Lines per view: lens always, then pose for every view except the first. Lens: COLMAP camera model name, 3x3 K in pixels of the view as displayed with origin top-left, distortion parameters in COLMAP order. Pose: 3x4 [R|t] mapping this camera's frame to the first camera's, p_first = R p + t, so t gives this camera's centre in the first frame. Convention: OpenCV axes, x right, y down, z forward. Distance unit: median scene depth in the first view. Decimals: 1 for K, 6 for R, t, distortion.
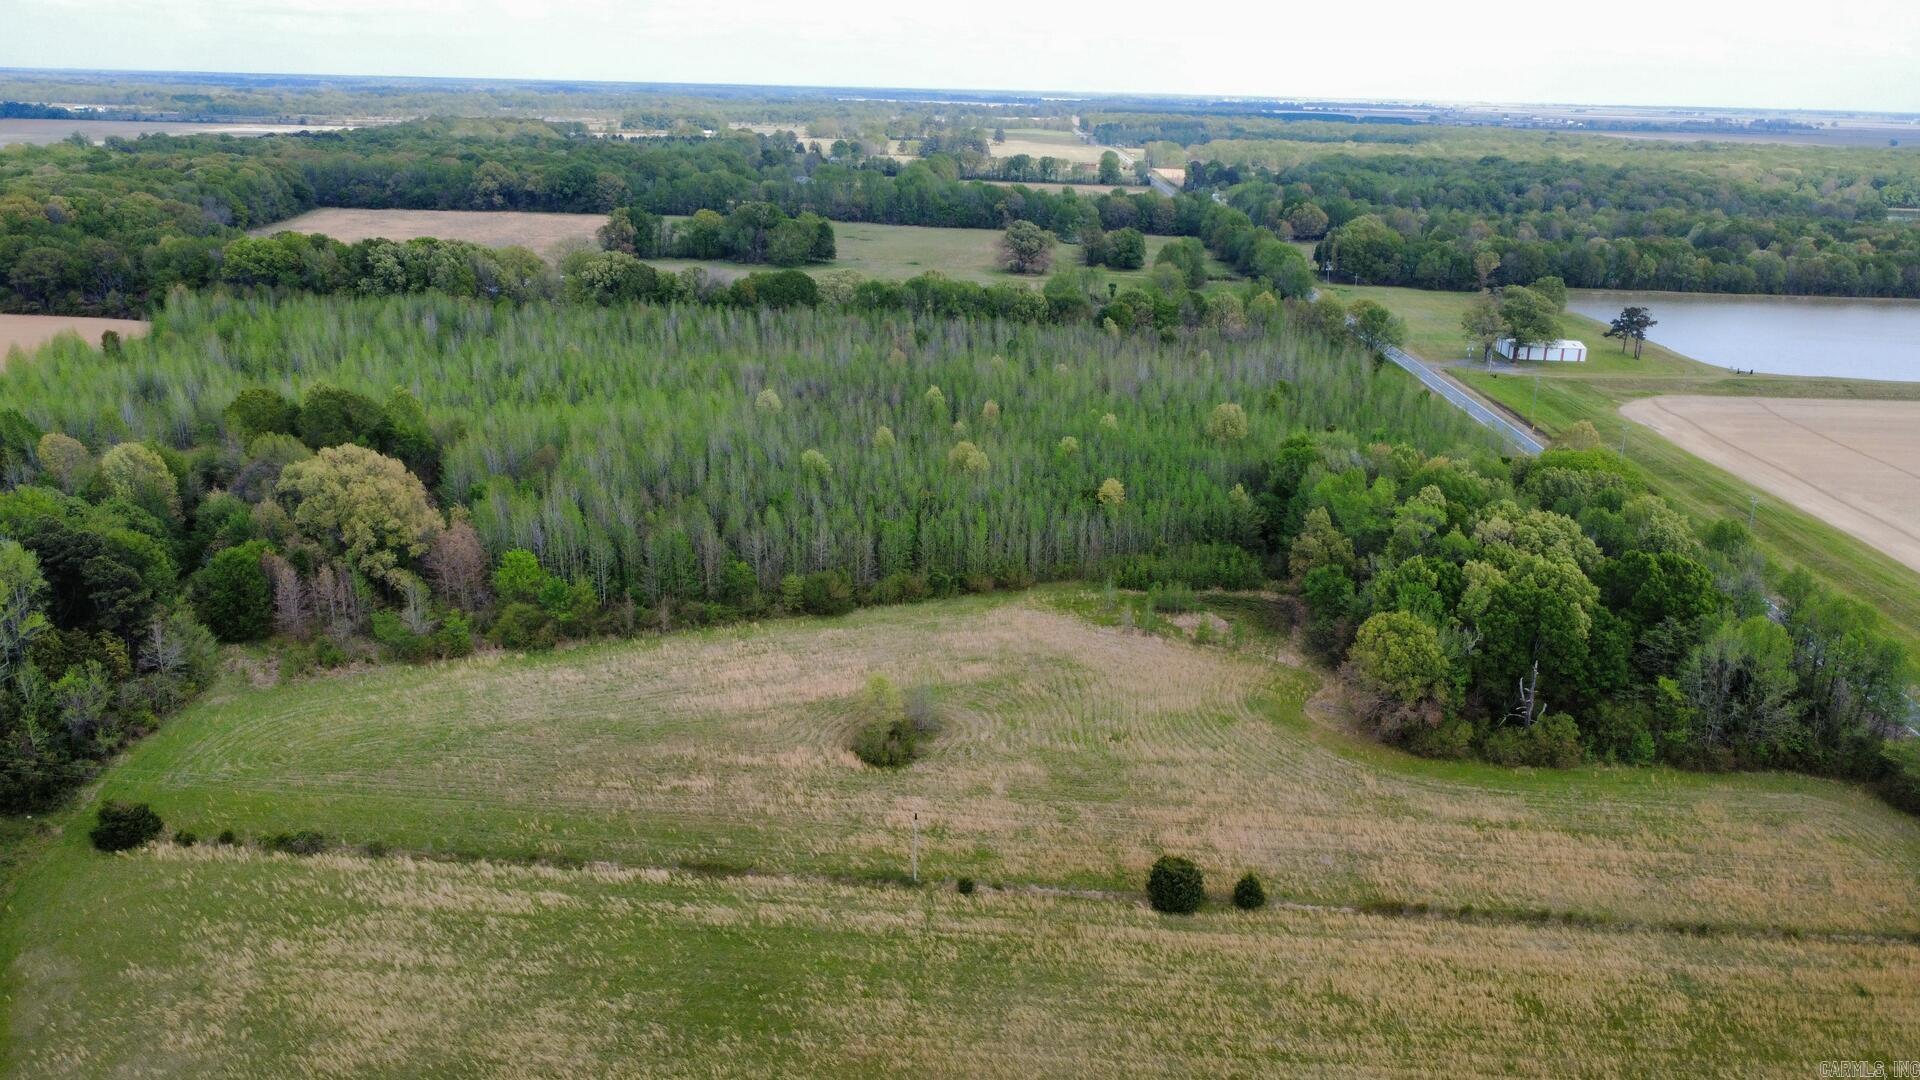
lens RADIAL K [[1458.6, 0, 964.6], [0, 1458.6, 545.8], [0, 0, 1]] dist [0.001824, -0.002254]
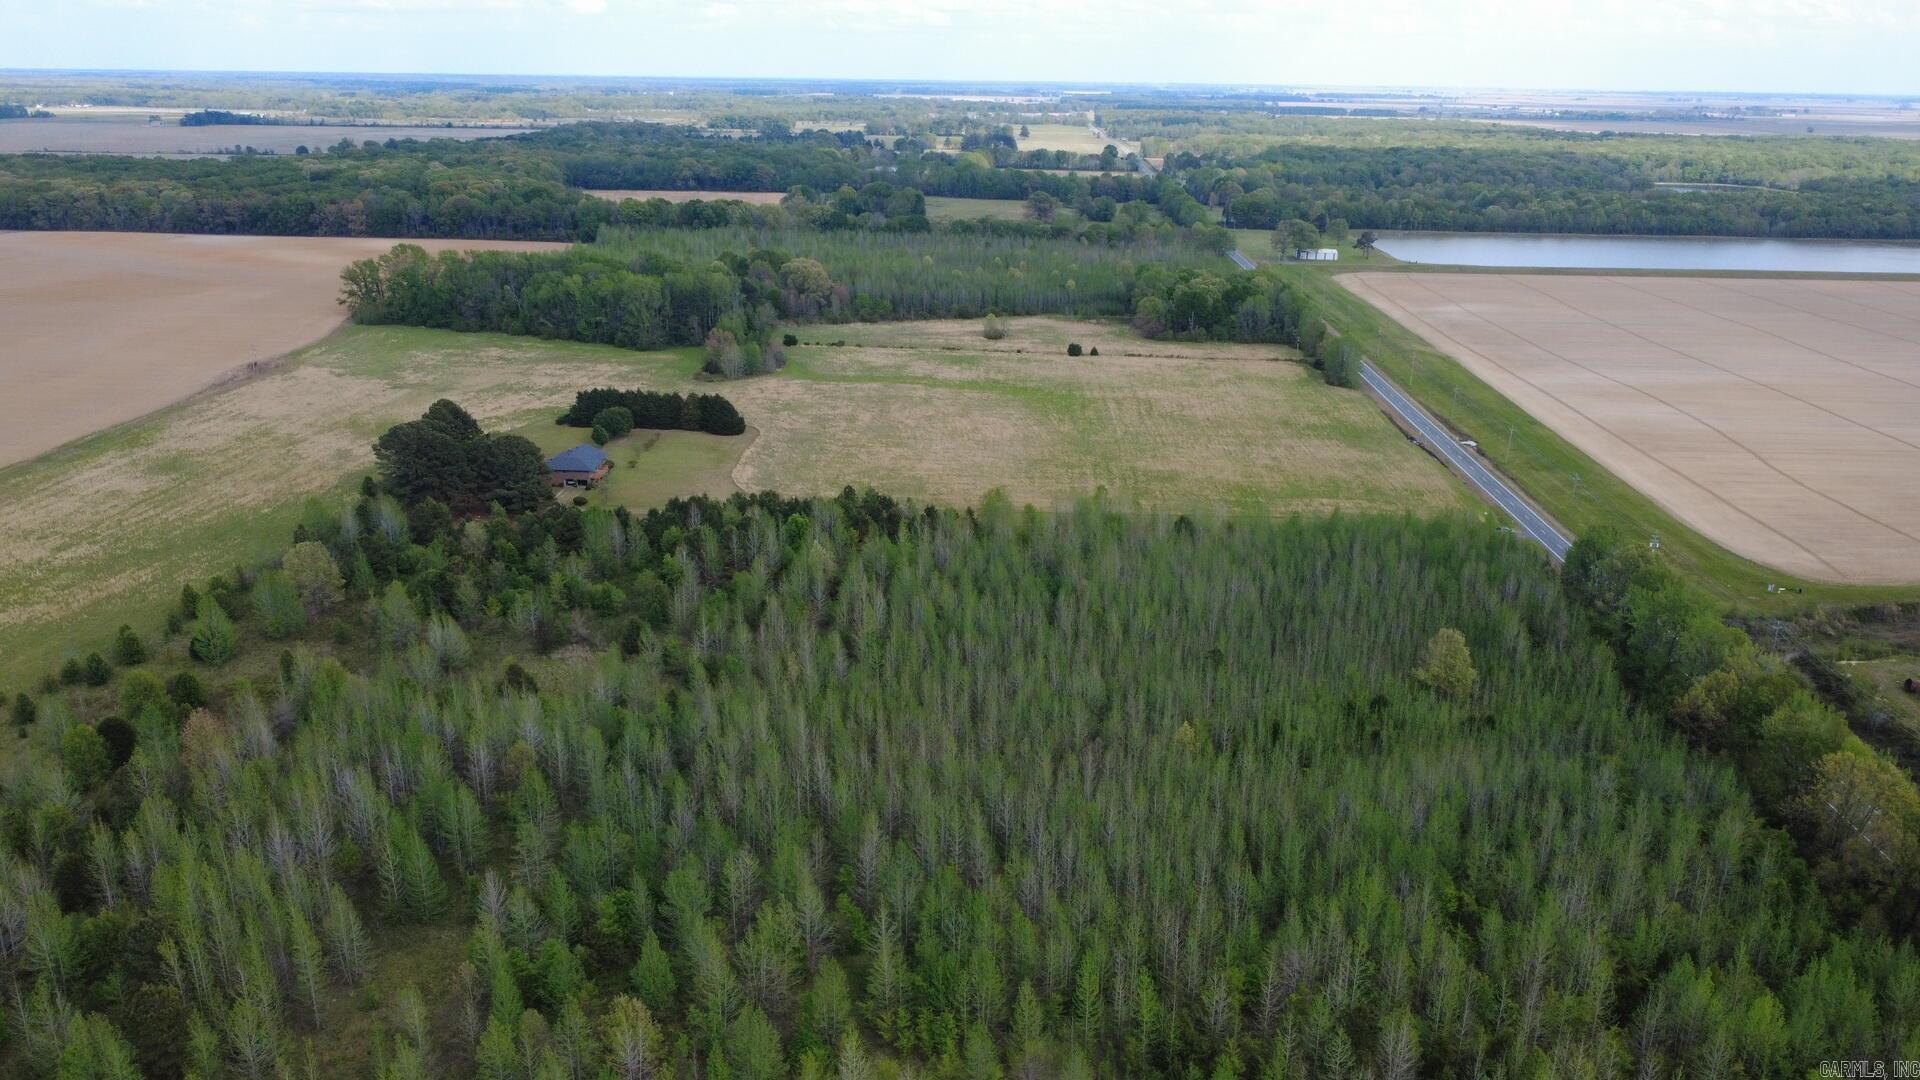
lens RADIAL K [[1458.6, 0, 970.9], [0, 1458.6, 541.4], [0, 0, 1]] dist [0.001824, -0.002254]
pose [[0.999899, -0.004479, -0.013508, -0.020380], [0.004523, 0.999984, 0.003264, 0.193344], [0.013493, -0.003325, 0.999903, -0.752633]]
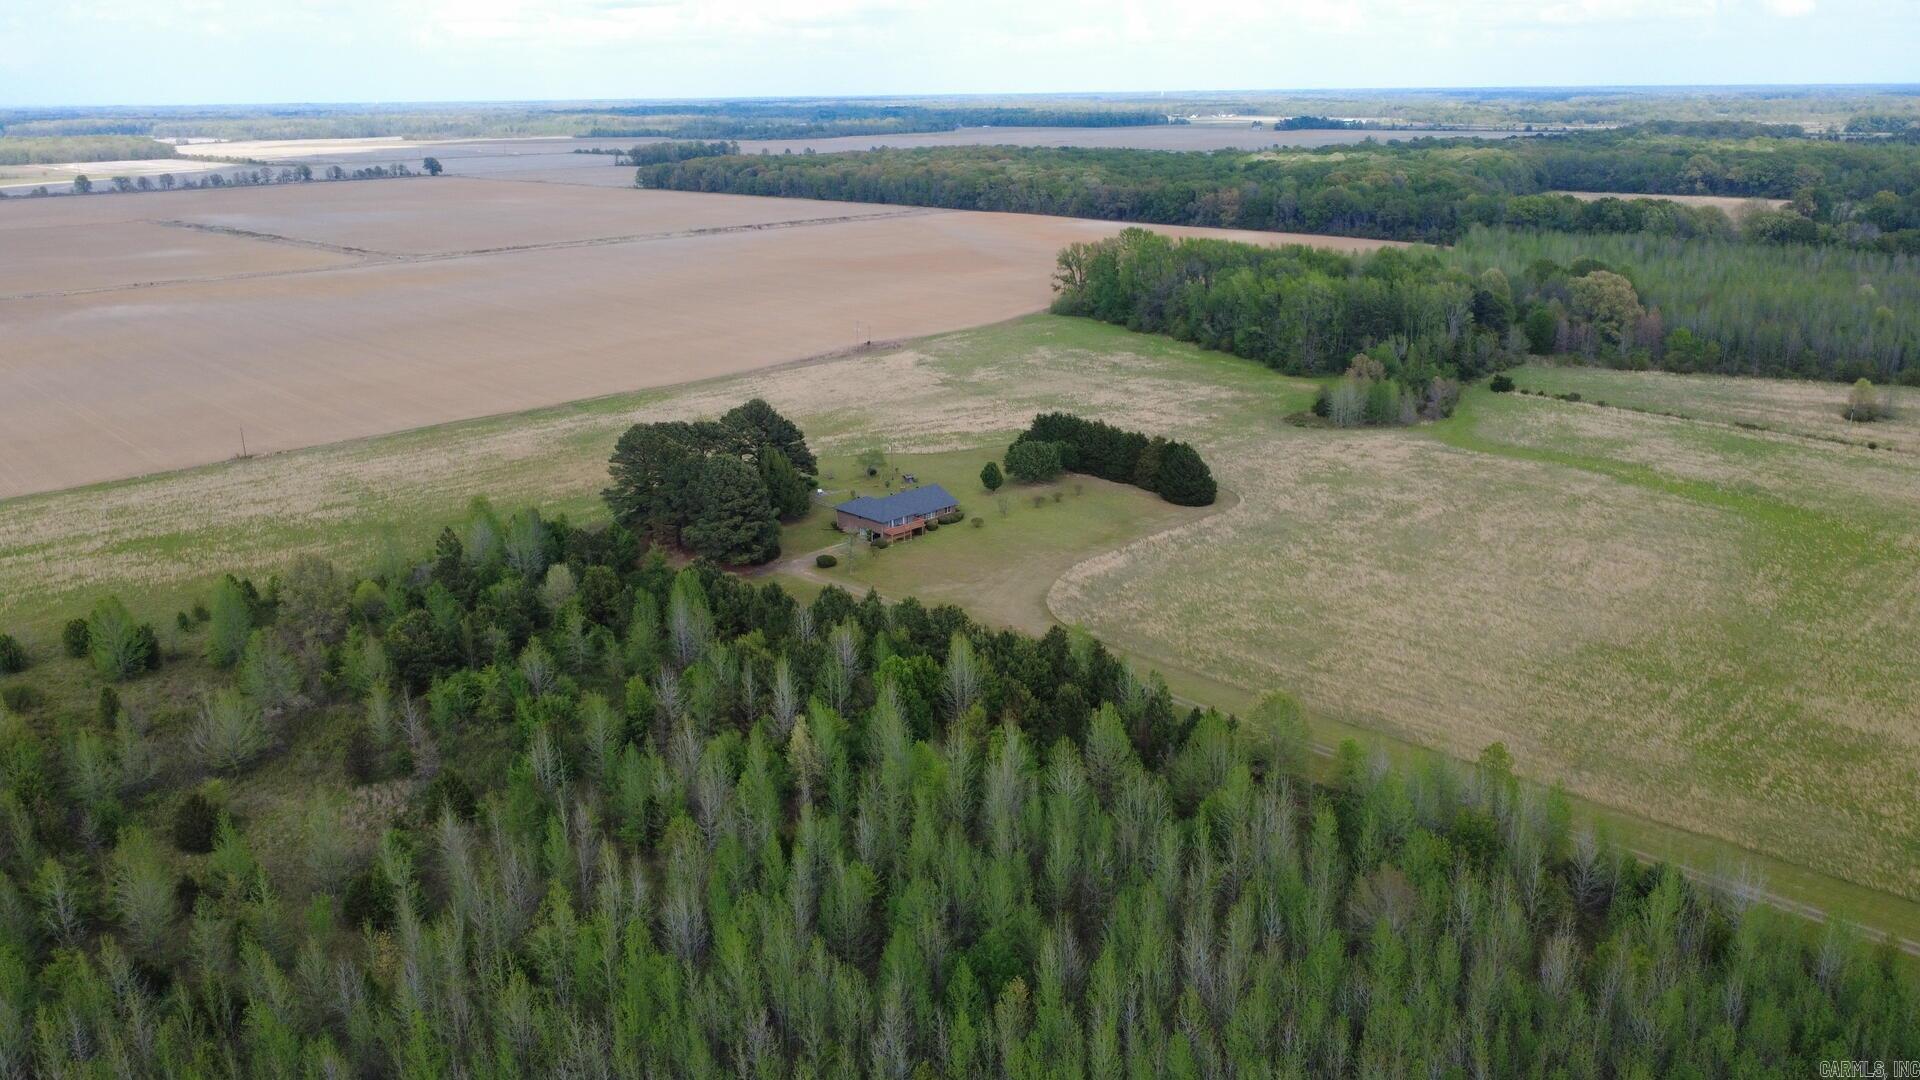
lens RADIAL K [[1458.6, 0, 957.3], [0, 1458.6, 537.2], [0, 0, 1]] dist [0.001824, -0.002254]
pose [[0.724803, 0.173753, -0.666686, 0.134720], [-0.181930, 0.981597, 0.058036, 0.134434], [0.664501, 0.079226, 0.743075, -0.423128]]
